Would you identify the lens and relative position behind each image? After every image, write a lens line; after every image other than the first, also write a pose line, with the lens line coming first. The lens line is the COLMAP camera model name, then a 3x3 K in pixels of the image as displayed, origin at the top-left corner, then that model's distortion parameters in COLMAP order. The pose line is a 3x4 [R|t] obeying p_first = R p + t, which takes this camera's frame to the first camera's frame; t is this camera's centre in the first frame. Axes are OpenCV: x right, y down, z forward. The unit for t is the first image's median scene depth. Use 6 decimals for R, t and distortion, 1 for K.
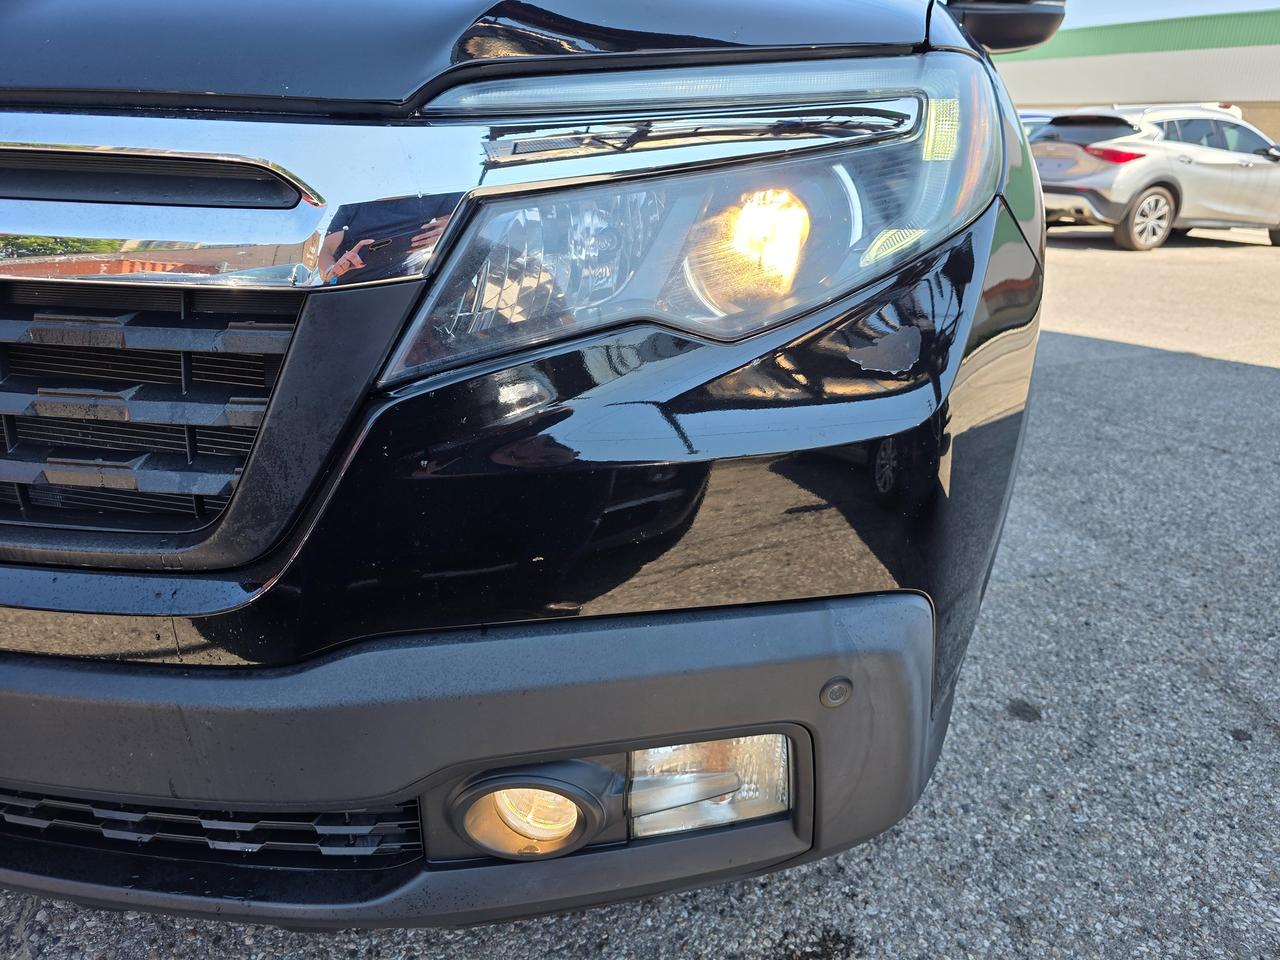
lens RADIAL K [[876.5, 0, 646.0], [0, 876.5, 486.5], [0, 0, 1]] dist [0.042475, -0.046289]
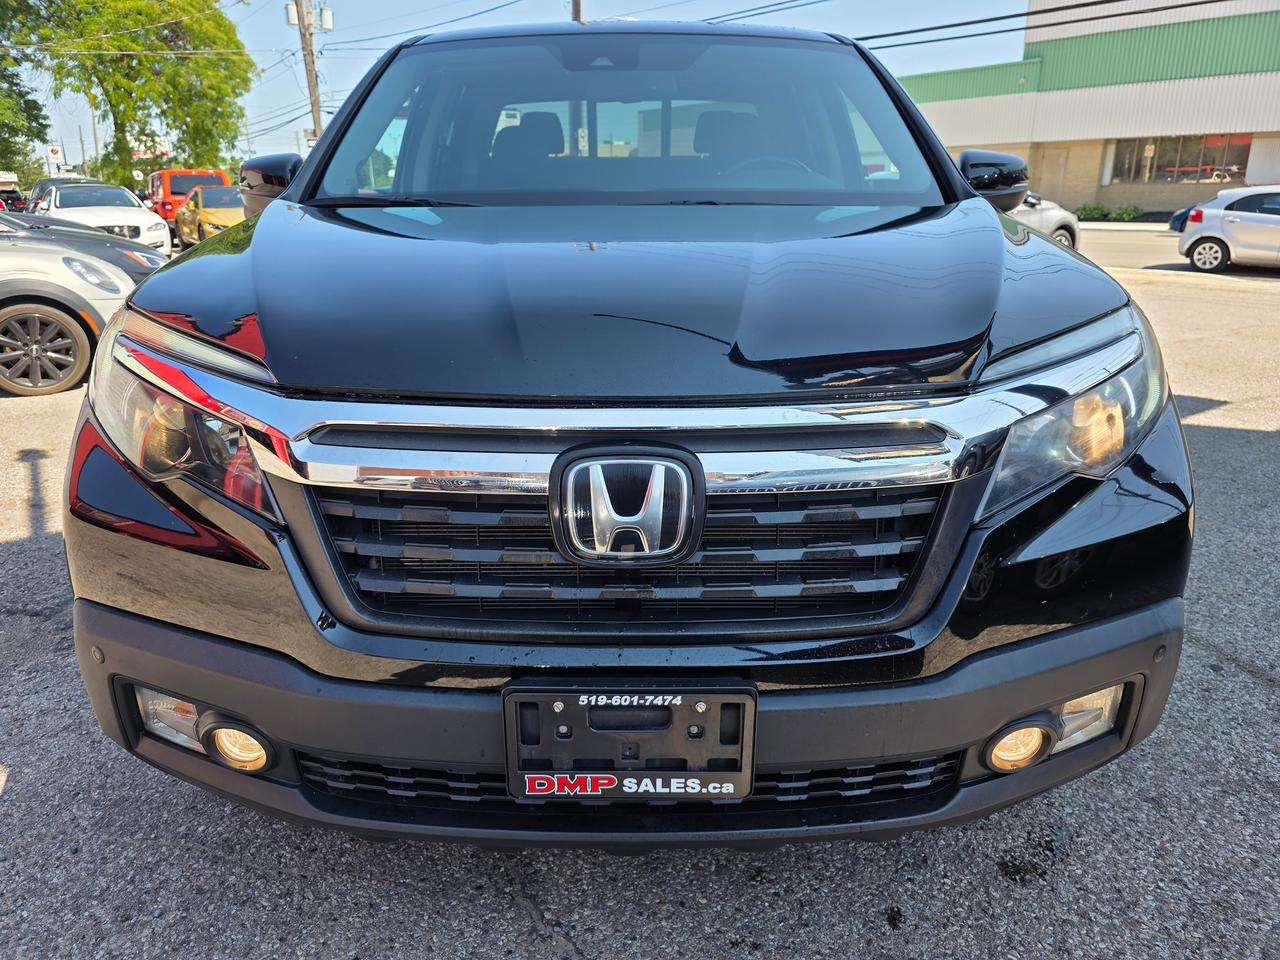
lens RADIAL K [[872.4, 0, 629.2], [0, 872.4, 483.9], [0, 0, 1]] dist [0.044542, -0.044965]
pose [[0.976670, -0.107681, 0.185795, -0.634118], [0.117373, 0.992202, -0.041944, -0.094076], [-0.179830, 0.062773, 0.981693, -0.352339]]
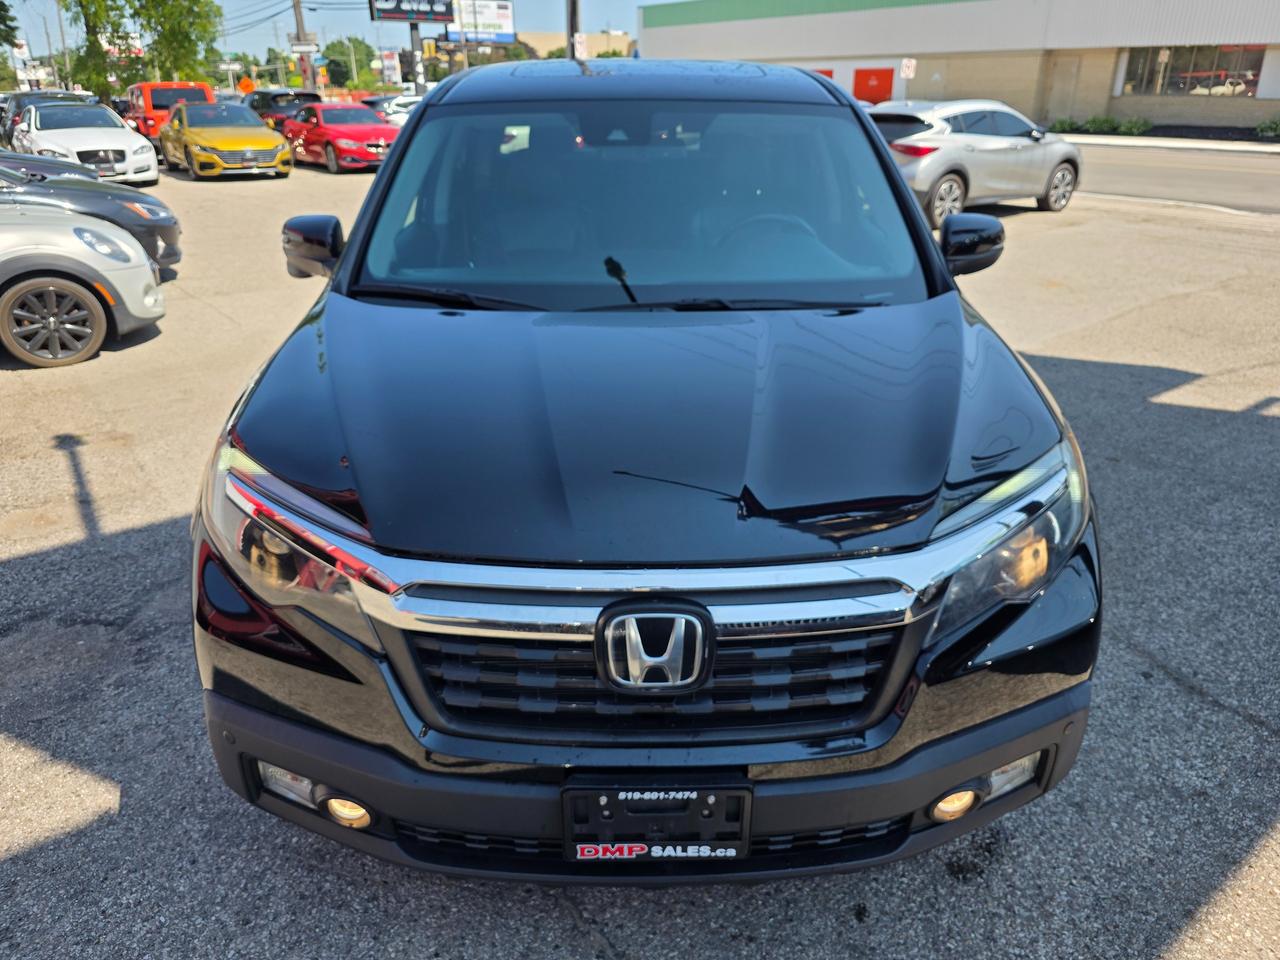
lens RADIAL K [[876.5, 0, 646.0], [0, 876.5, 486.5], [0, 0, 1]] dist [0.042475, -0.046289]
pose [[0.972596, -0.130632, 0.192333, -0.676030], [0.120738, 0.990725, 0.062345, -0.372133], [-0.198693, -0.037415, 0.979347, -0.582163]]
